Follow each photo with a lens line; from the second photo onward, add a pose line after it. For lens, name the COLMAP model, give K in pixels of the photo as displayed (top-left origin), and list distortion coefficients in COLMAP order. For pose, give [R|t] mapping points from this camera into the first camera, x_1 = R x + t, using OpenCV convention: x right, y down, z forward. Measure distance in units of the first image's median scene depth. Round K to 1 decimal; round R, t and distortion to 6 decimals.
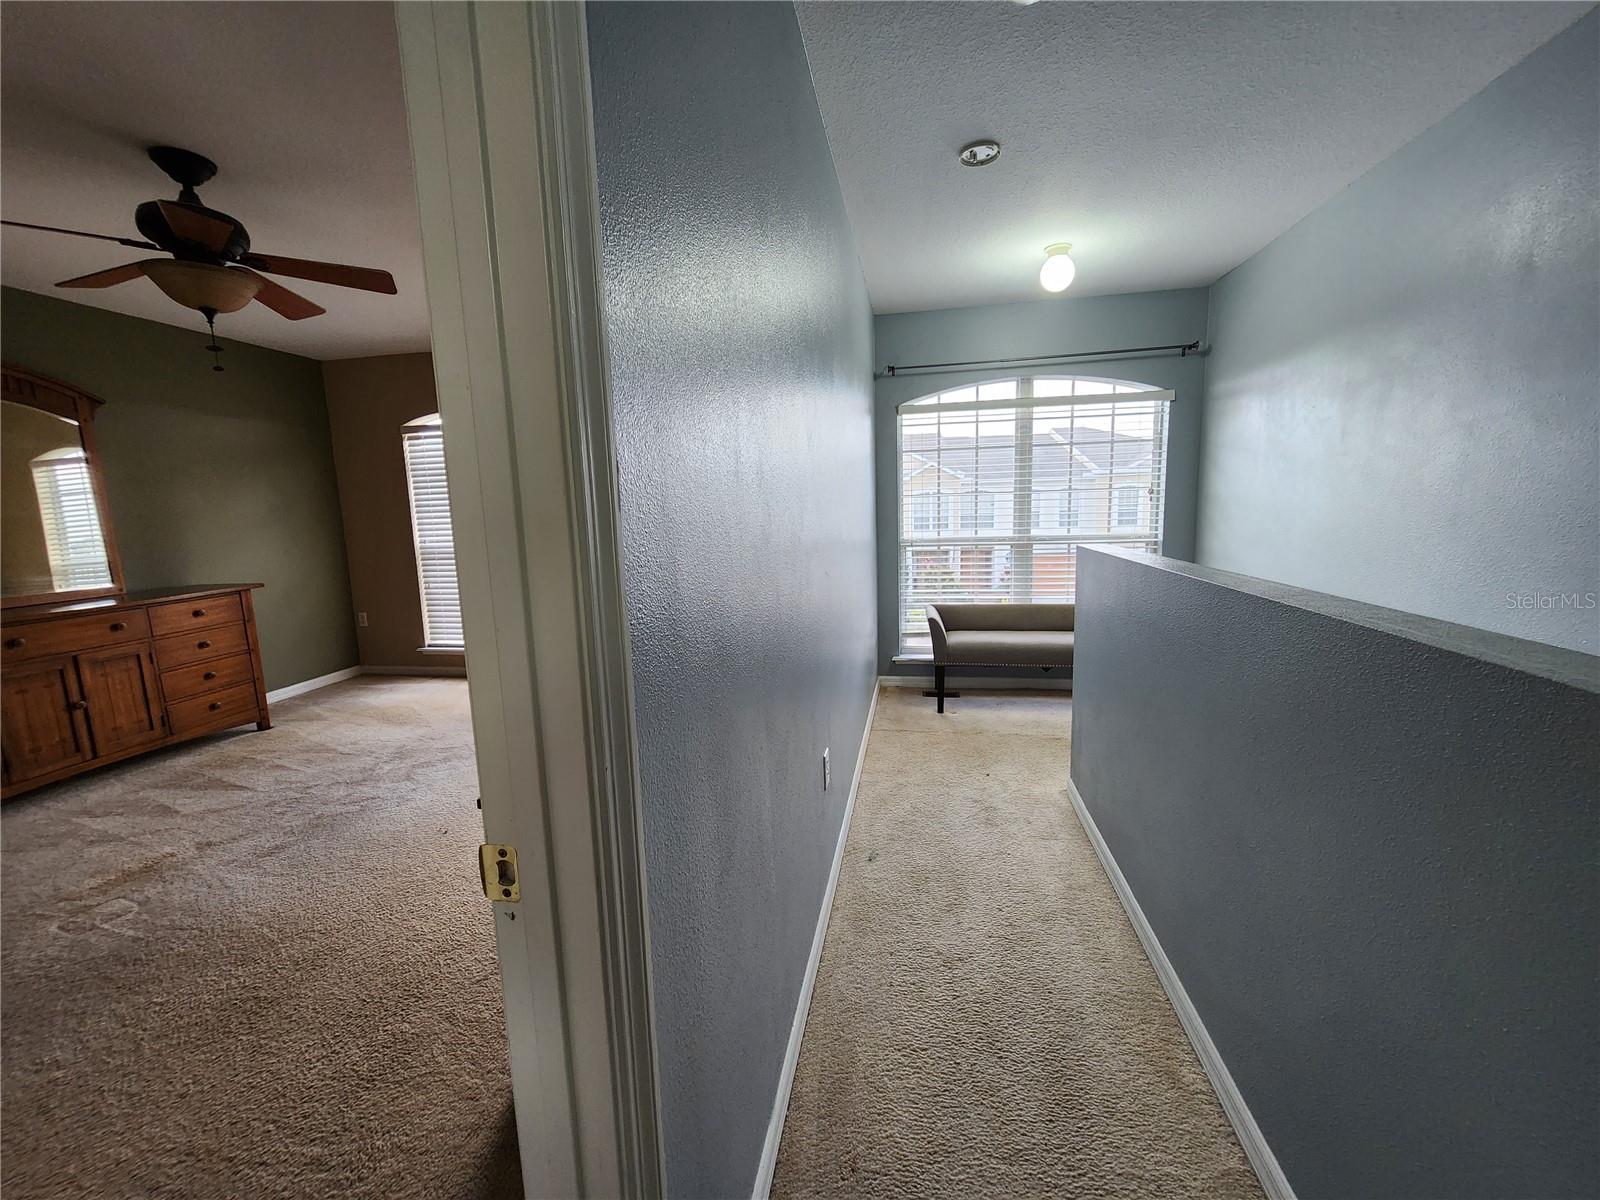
lens RADIAL K [[650.4, 0, 801.3], [0, 650.4, 599.4], [0, 0, 1]] dist [-0.003742, 0.000454]
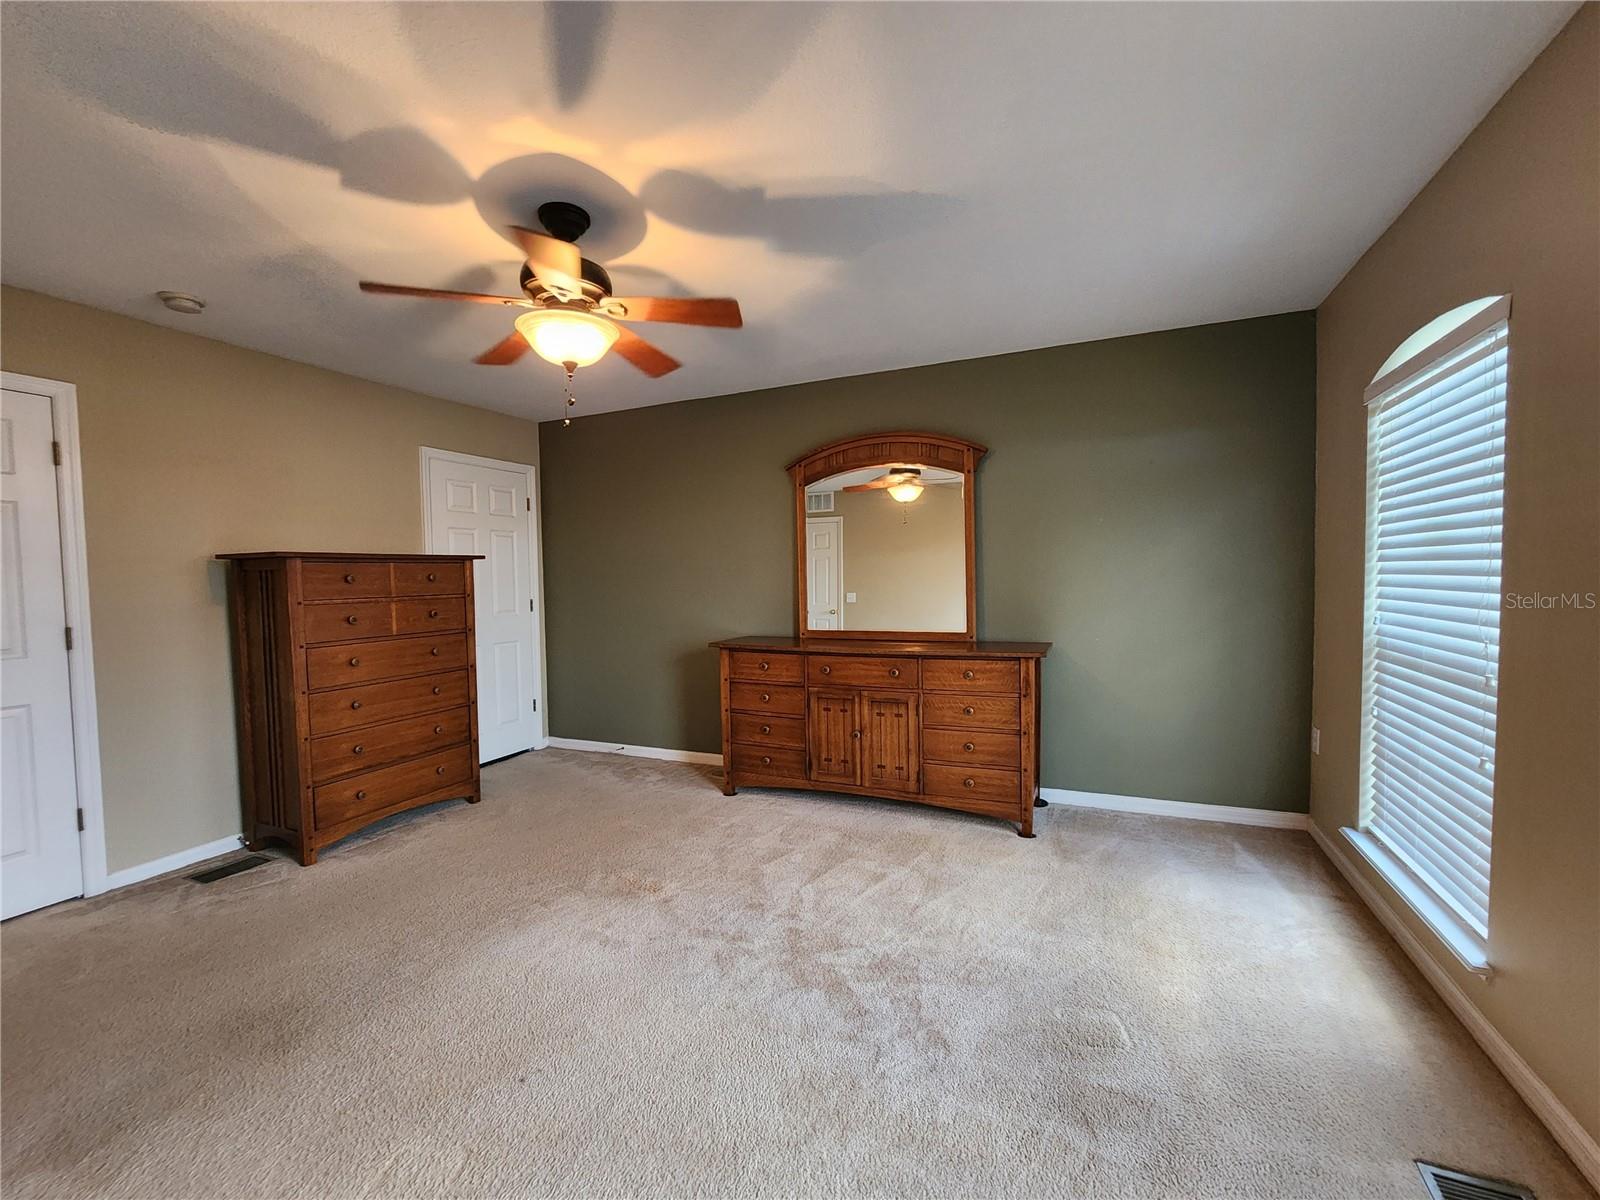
lens RADIAL K [[650.4, 0, 802.6], [0, 650.4, 603.2], [0, 0, 1]] dist [-0.003742, 0.000454]
pose [[-0.227516, 0.074814, -0.970896, -0.026565], [-0.118702, 0.987478, 0.103908, -0.144366], [0.966512, 0.138888, -0.215787, 0.990362]]
